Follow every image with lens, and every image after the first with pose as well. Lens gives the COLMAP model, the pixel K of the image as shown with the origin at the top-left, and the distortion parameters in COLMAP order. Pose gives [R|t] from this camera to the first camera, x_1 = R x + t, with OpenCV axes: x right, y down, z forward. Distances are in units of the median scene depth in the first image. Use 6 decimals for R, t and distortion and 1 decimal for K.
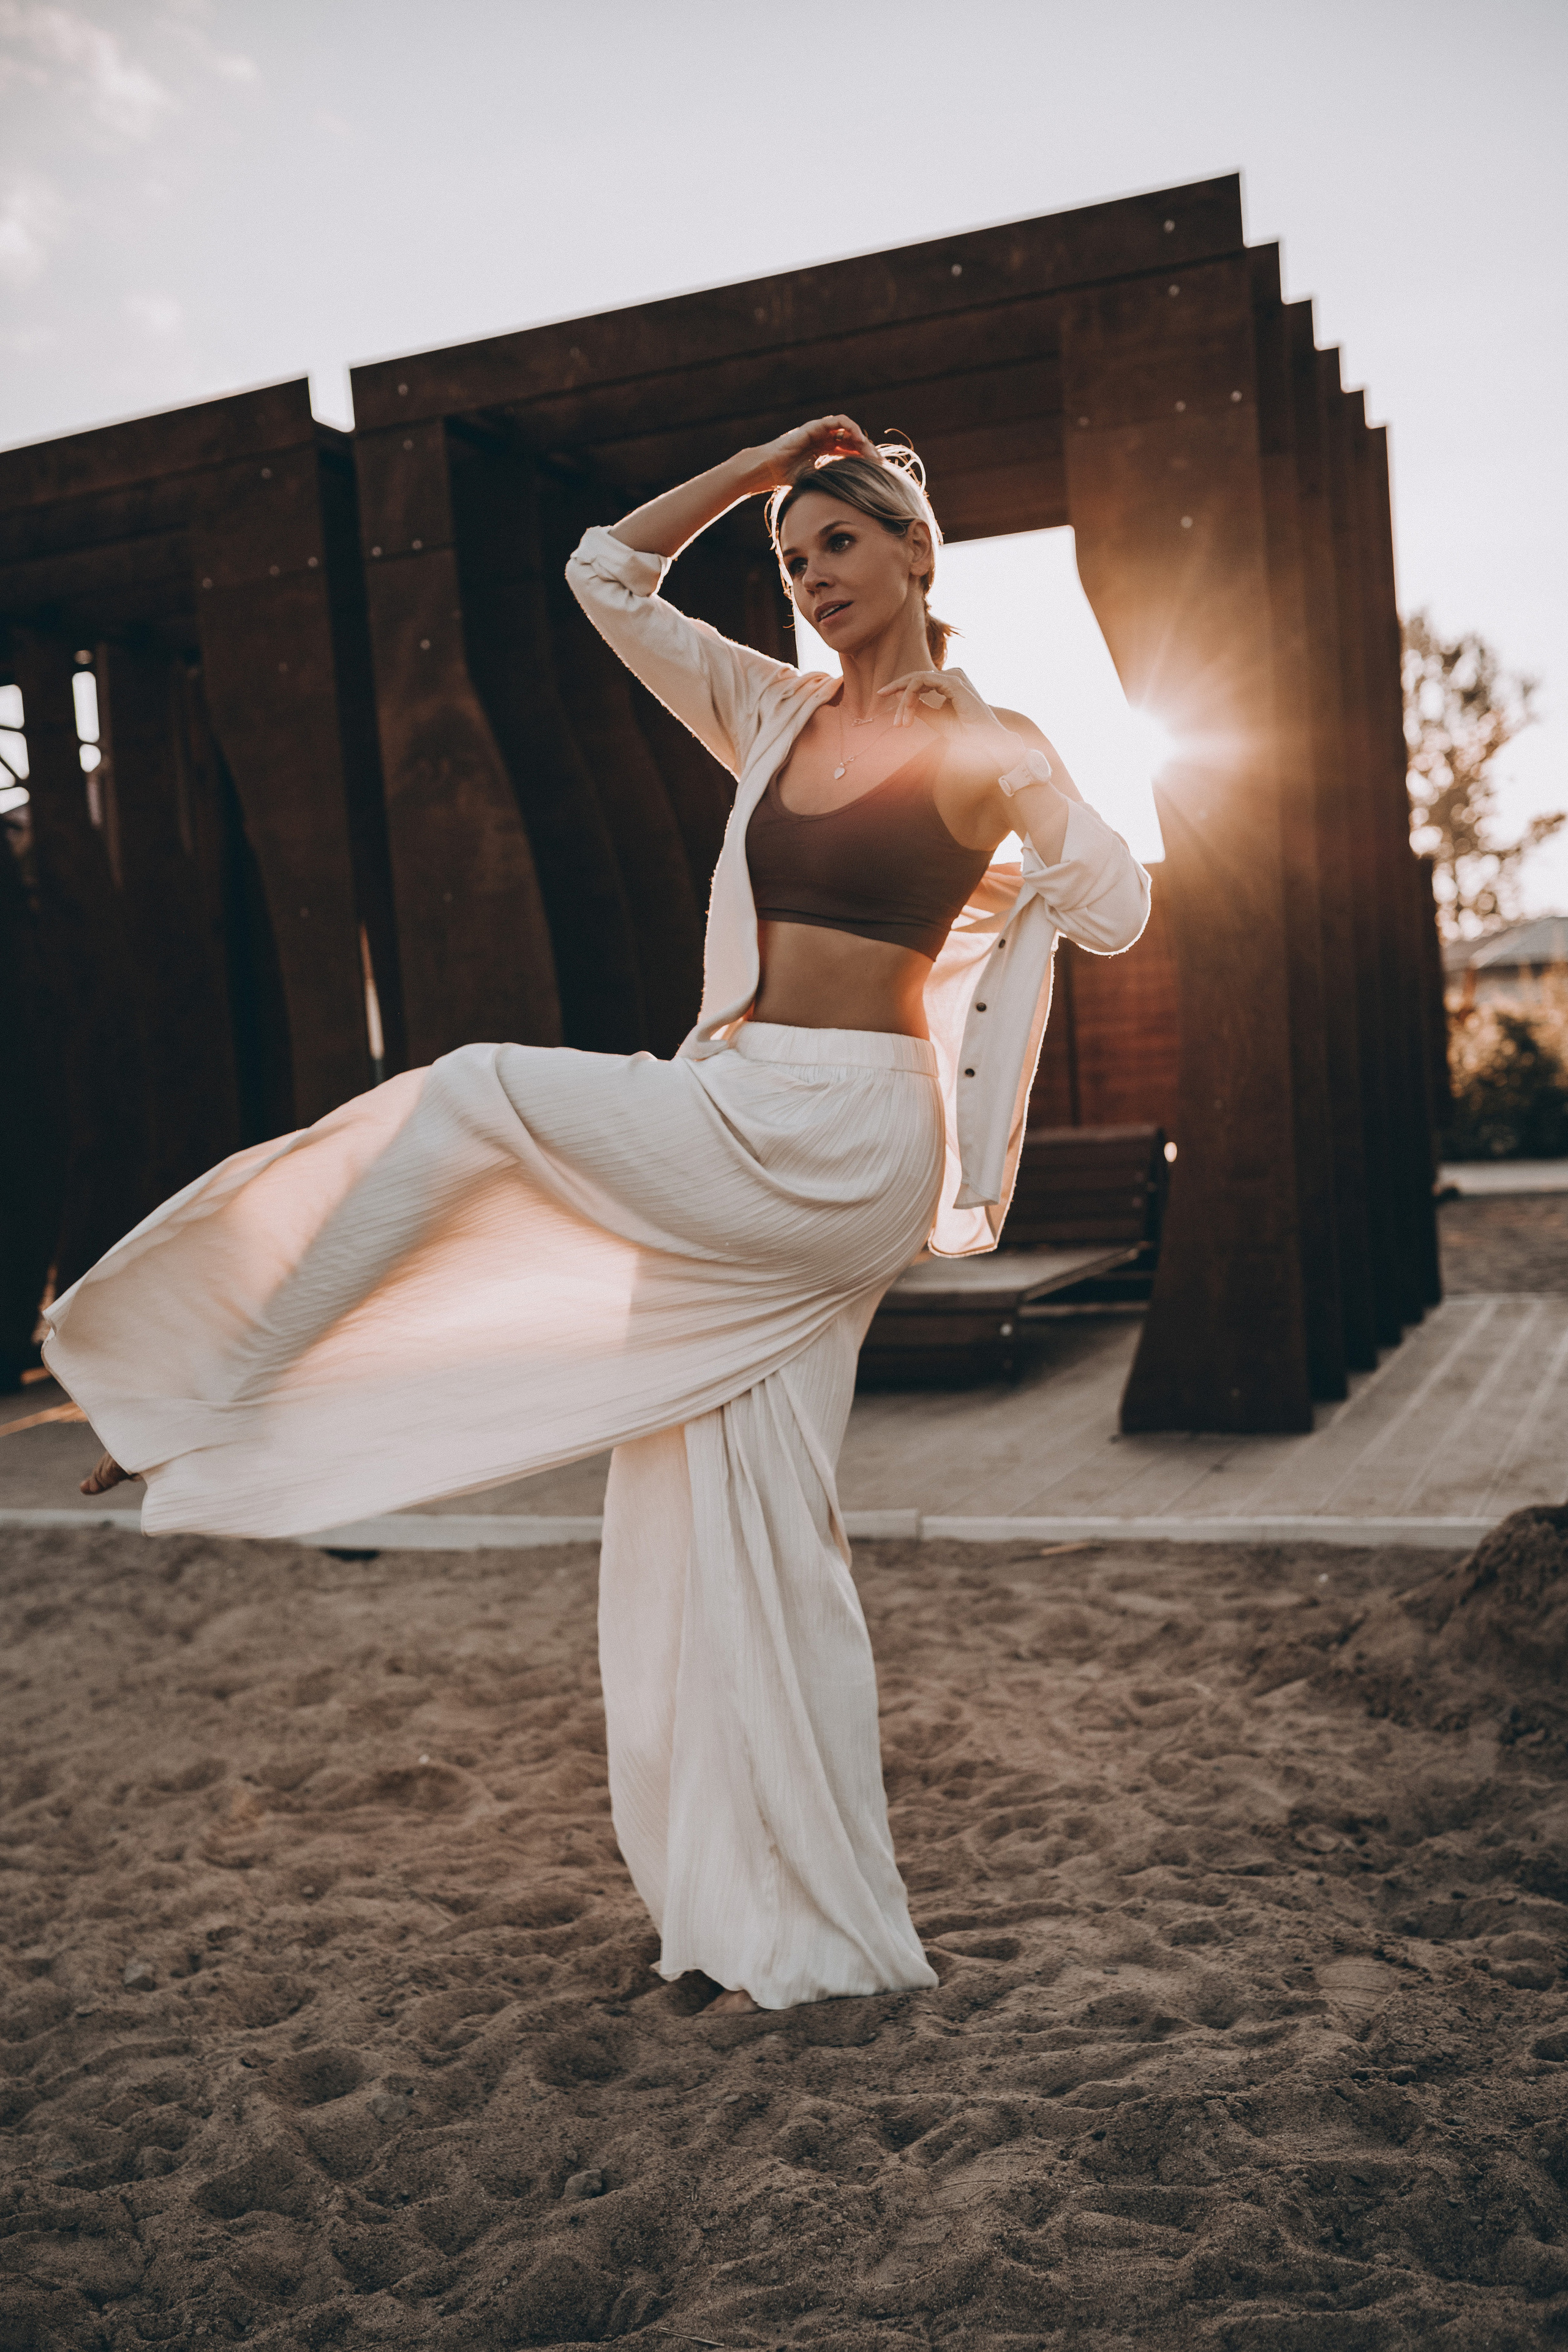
lens RADIAL K [[2304.7, 0, 784.0], [0, 2304.7, 1176.0], [0, 0, 1]] dist [0.008899, 0.006332]
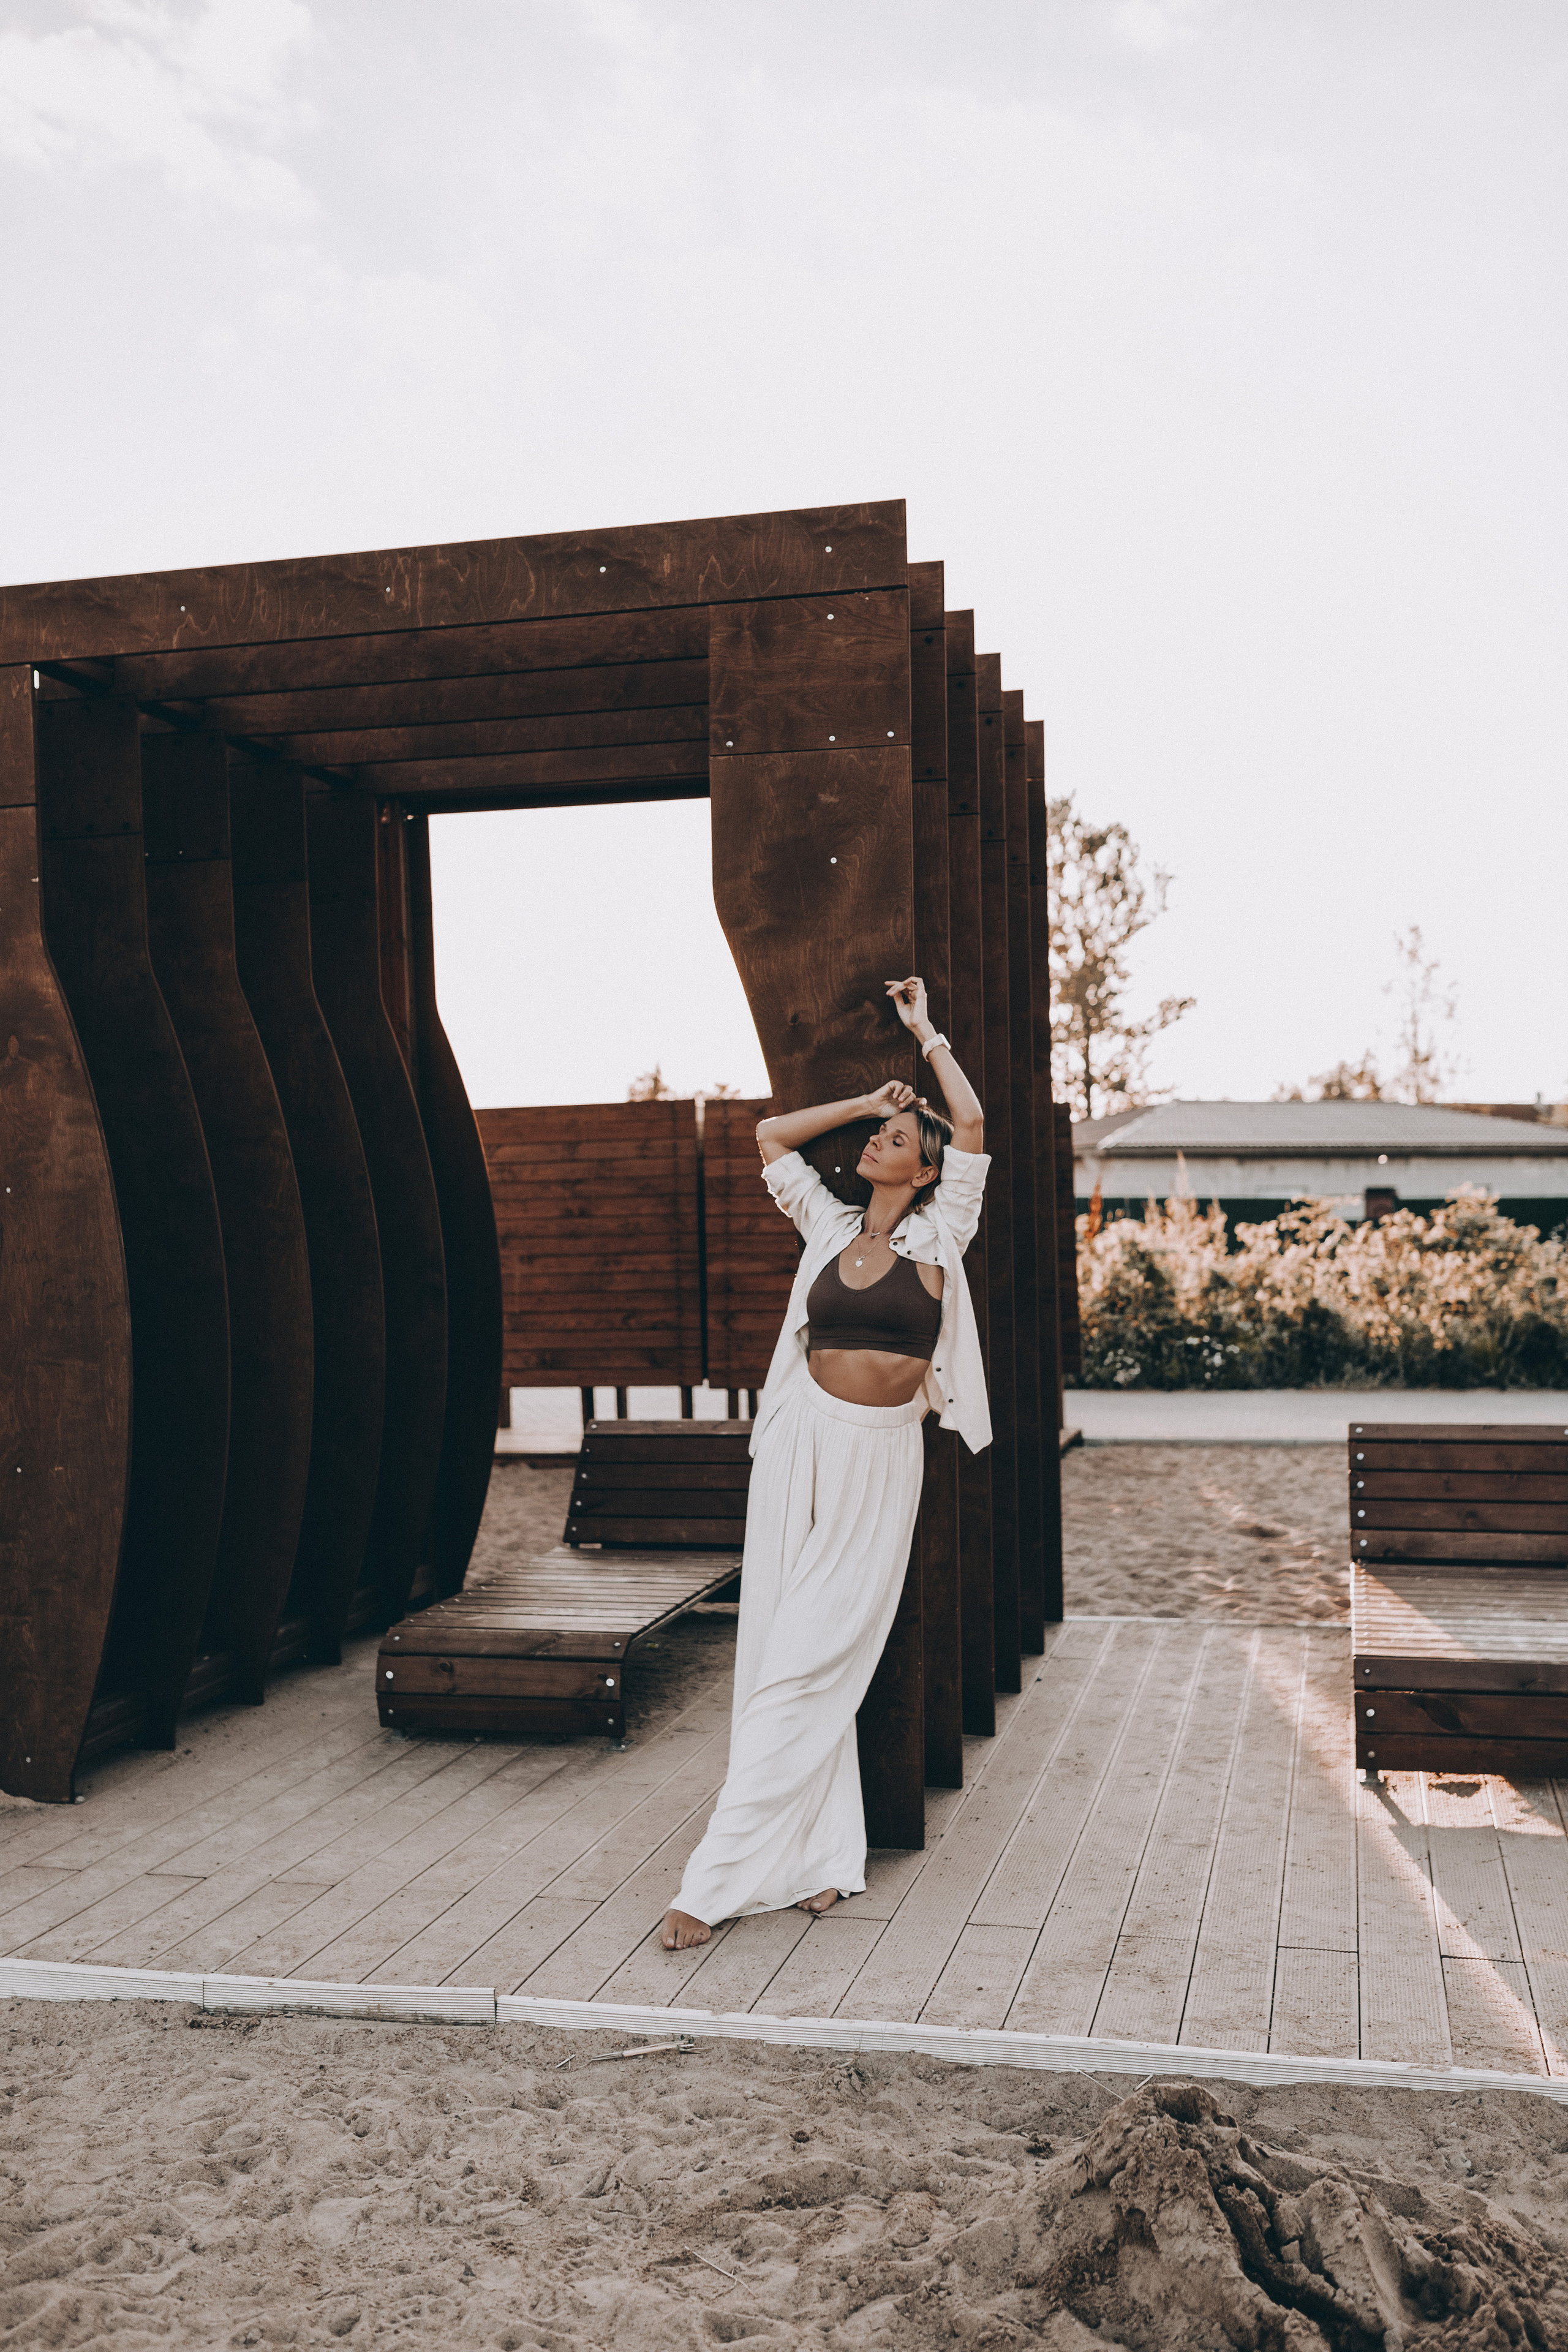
lens RADIAL K [[2241.7, 0, 784.0], [0, 2241.7, 1176.0], [0, 0, 1]] dist [-0.057472, -0.005879]
pose [[0.986928, 0.047919, 0.153872, 0.015725], [-0.044896, 0.998725, -0.023064, -0.102981], [-0.154782, 0.015855, 0.987821, 0.083040]]
